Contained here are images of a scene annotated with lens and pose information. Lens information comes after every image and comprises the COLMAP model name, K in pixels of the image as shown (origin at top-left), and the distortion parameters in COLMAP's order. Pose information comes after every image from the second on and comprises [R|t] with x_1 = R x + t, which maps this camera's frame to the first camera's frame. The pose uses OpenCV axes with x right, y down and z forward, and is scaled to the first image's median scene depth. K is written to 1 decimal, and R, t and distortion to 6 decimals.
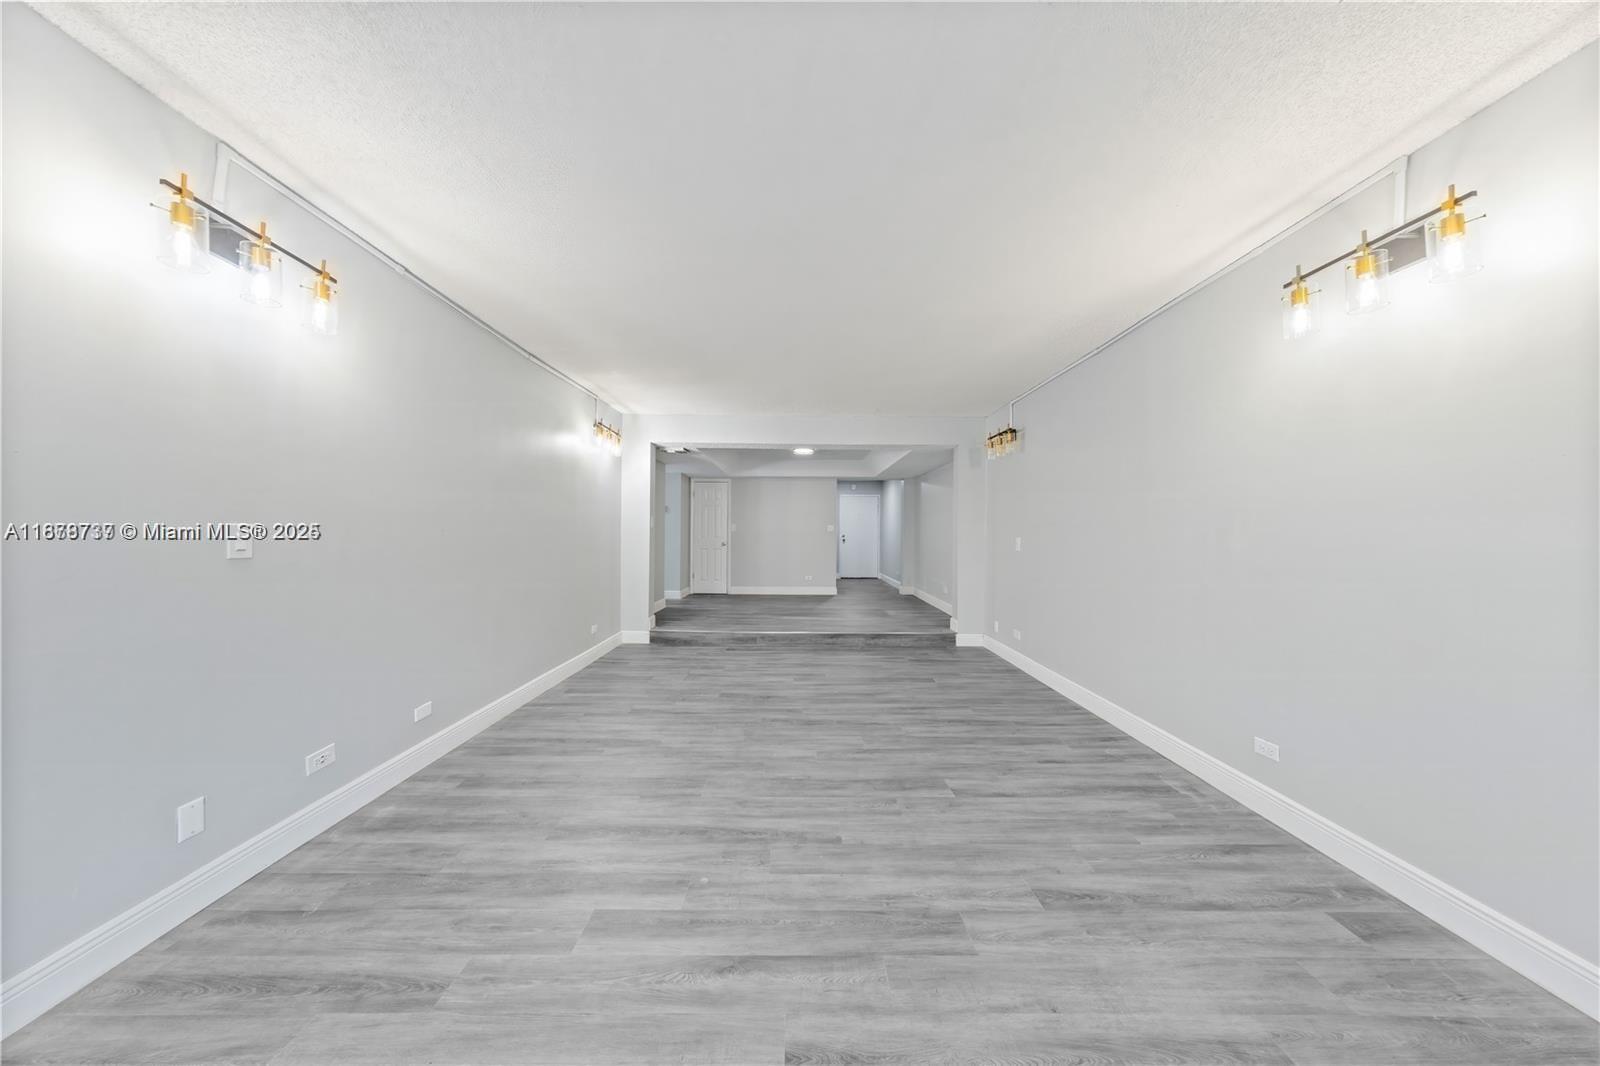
lens RADIAL K [[507.4, 0, 800.4], [0, 507.4, 533.1], [0, 0, 1]] dist [0.000692, -0.000012]
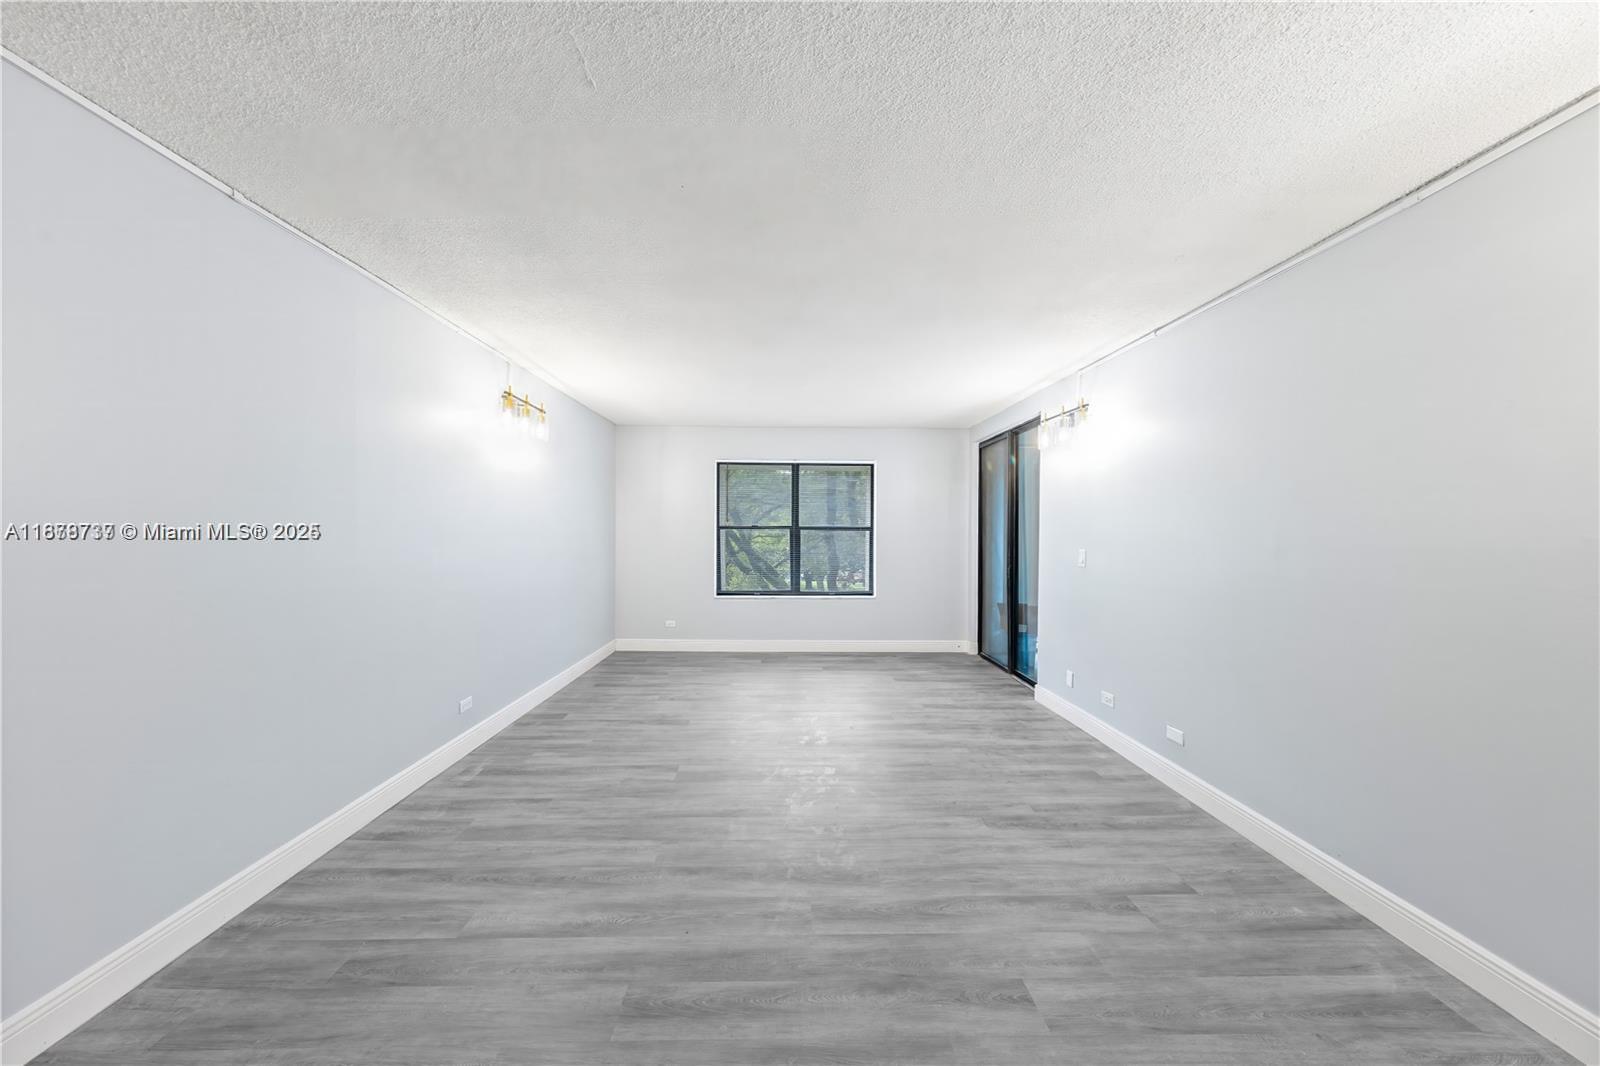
lens RADIAL K [[507.4, 0, 795.8], [0, 507.4, 533.5], [0, 0, 1]] dist [0.000692, -0.000012]
pose [[-0.999798, -0.015747, -0.012452, 0.042839], [-0.015800, 0.999866, 0.004182, -0.048165], [0.012384, 0.004378, -0.999914, 2.011496]]
